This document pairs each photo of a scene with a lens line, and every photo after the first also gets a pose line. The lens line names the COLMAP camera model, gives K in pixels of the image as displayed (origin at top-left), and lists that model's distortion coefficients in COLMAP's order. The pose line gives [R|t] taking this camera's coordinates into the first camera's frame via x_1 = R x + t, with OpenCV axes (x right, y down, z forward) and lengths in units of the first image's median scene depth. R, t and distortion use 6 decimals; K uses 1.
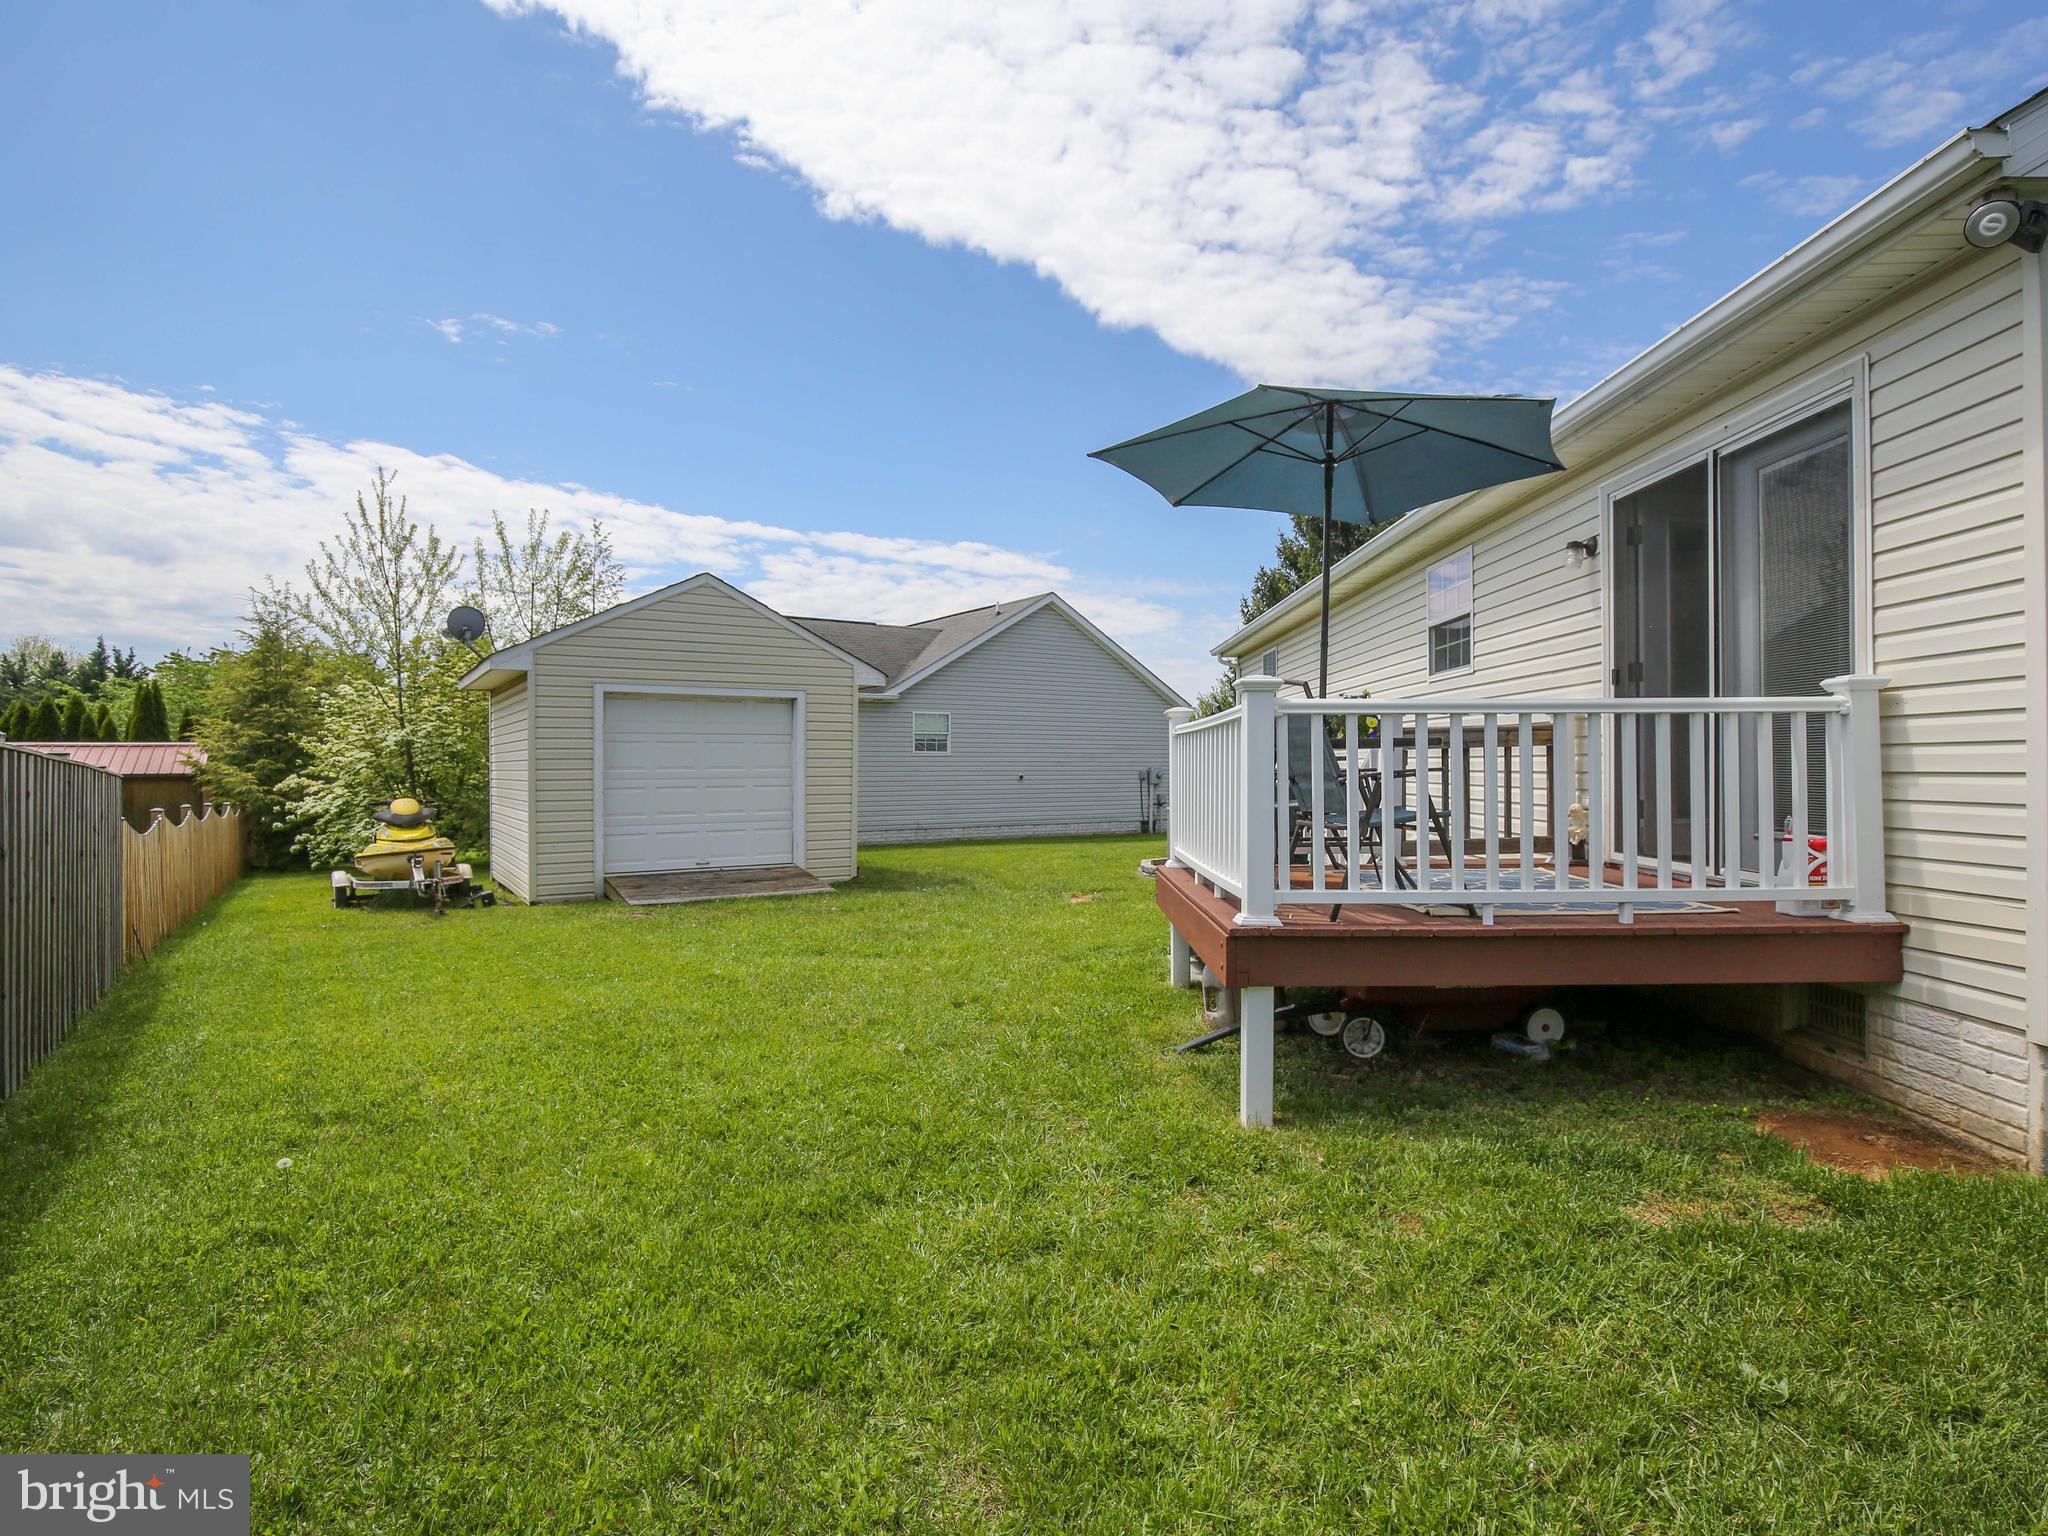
lens RADIAL K [[1464.7, 0, 1024.0], [0, 1464.7, 768.0], [0, 0, 1]] dist [-0.019020, -0.000111]
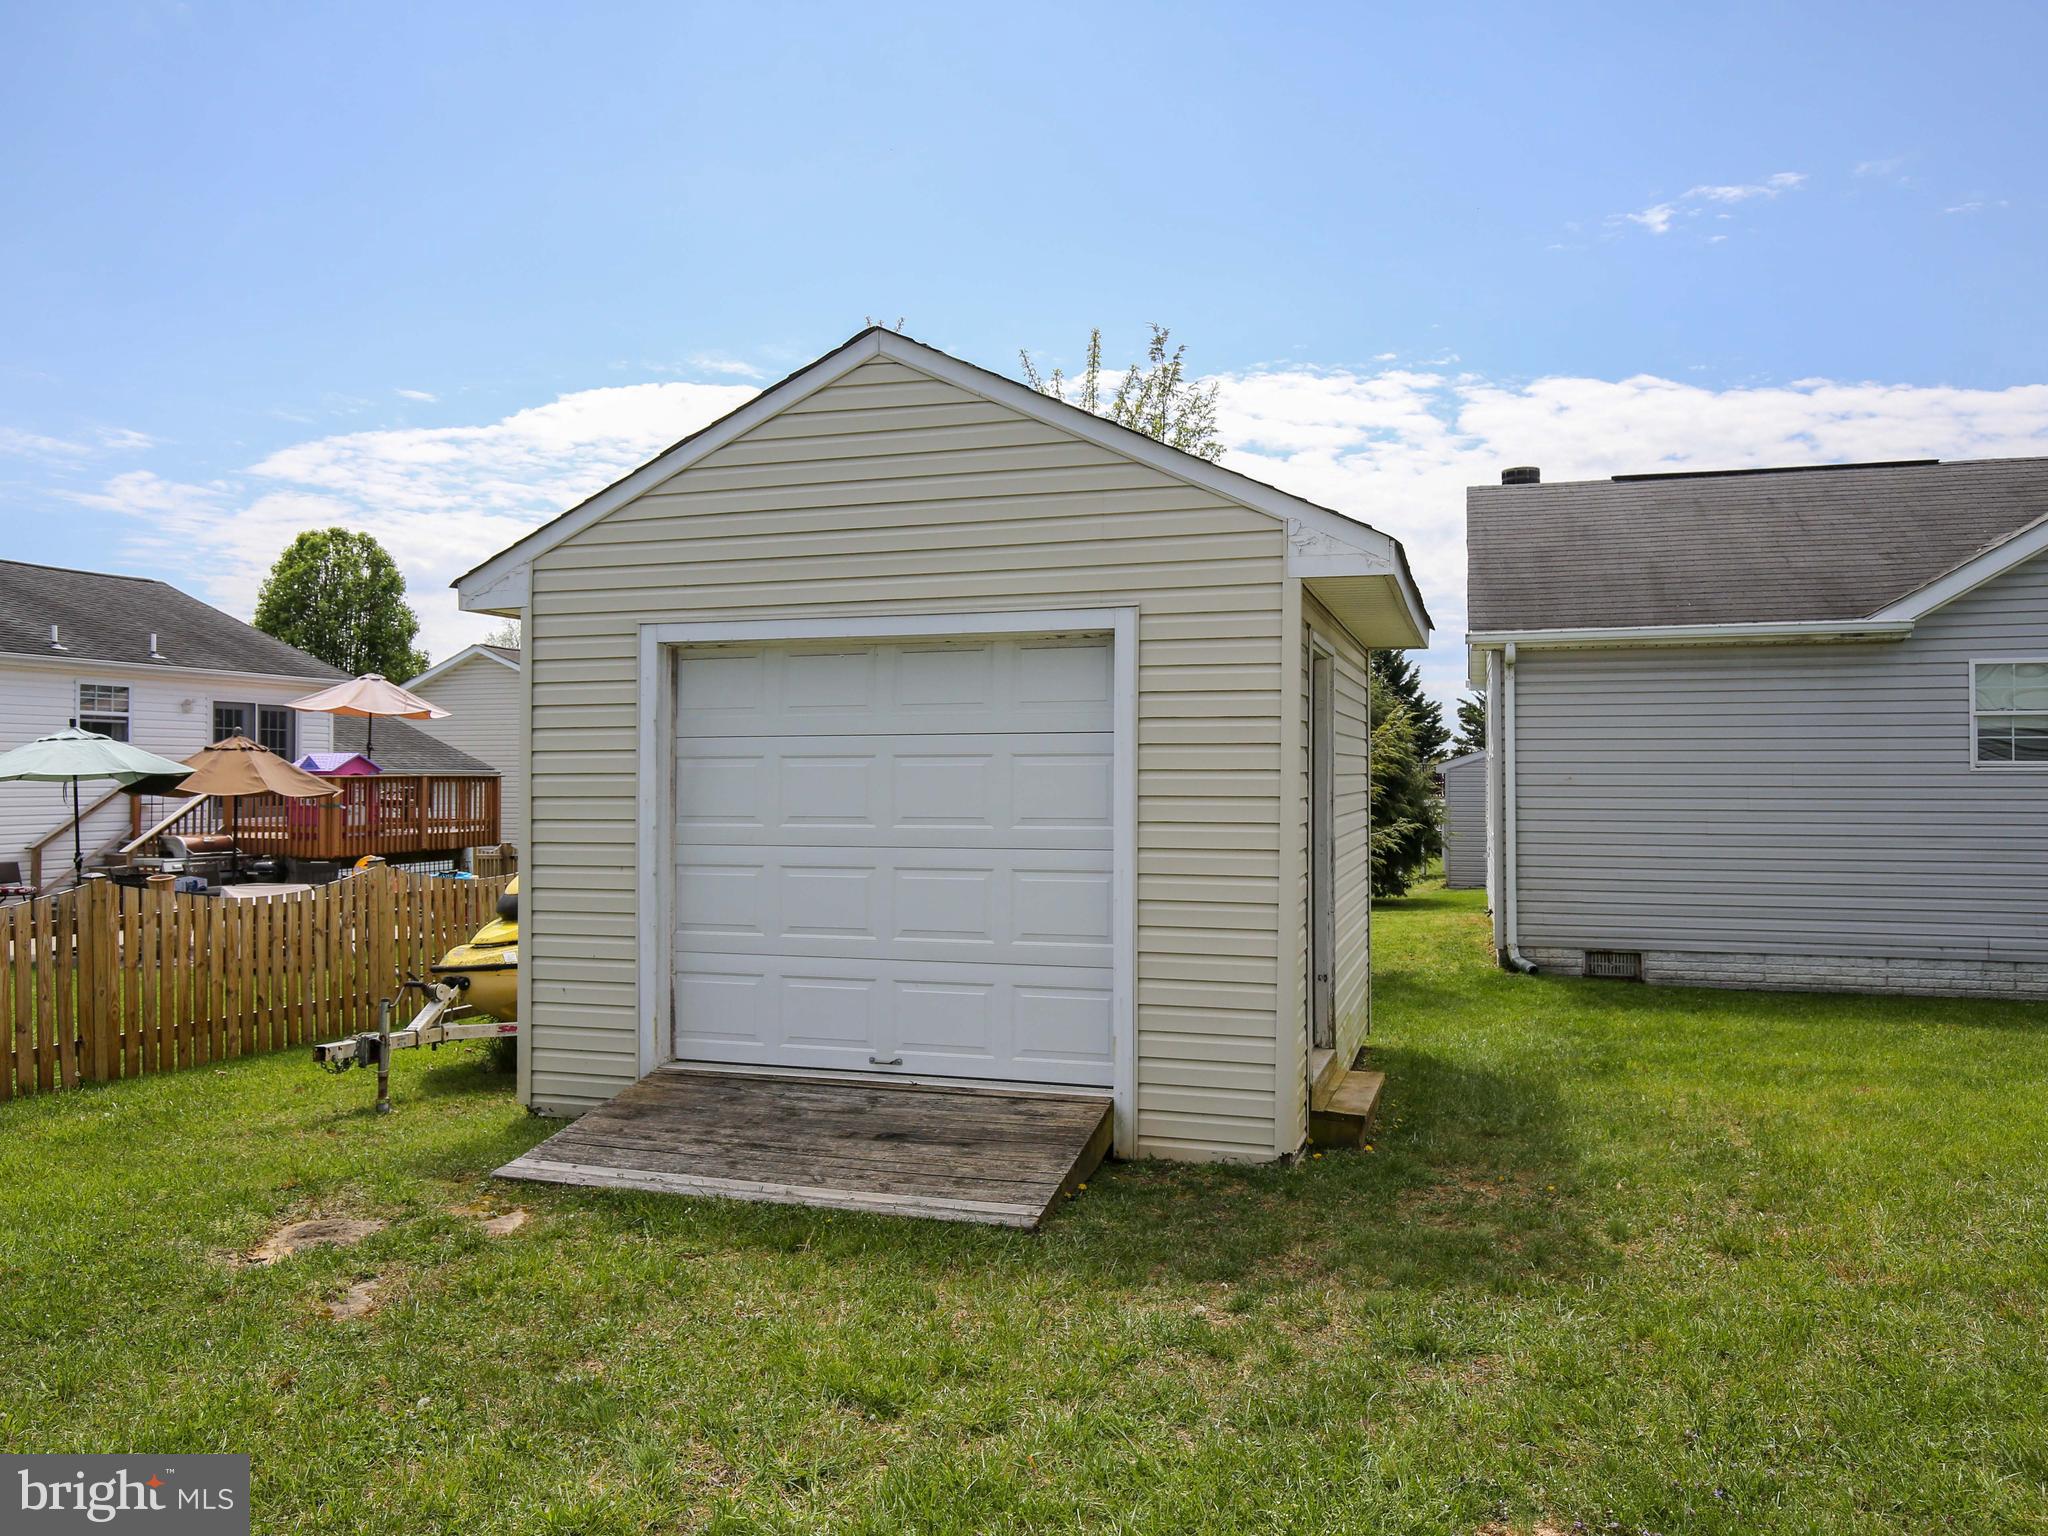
lens RADIAL K [[1464.7, 0, 1024.0], [0, 1464.7, 768.0], [0, 0, 1]] dist [-0.019020, -0.000111]
pose [[0.591090, 0.000291, -0.806606, 0.043089], [0.001652, 0.999997, 0.001571, -0.005198], [0.806604, -0.002261, 0.591088, 0.276819]]
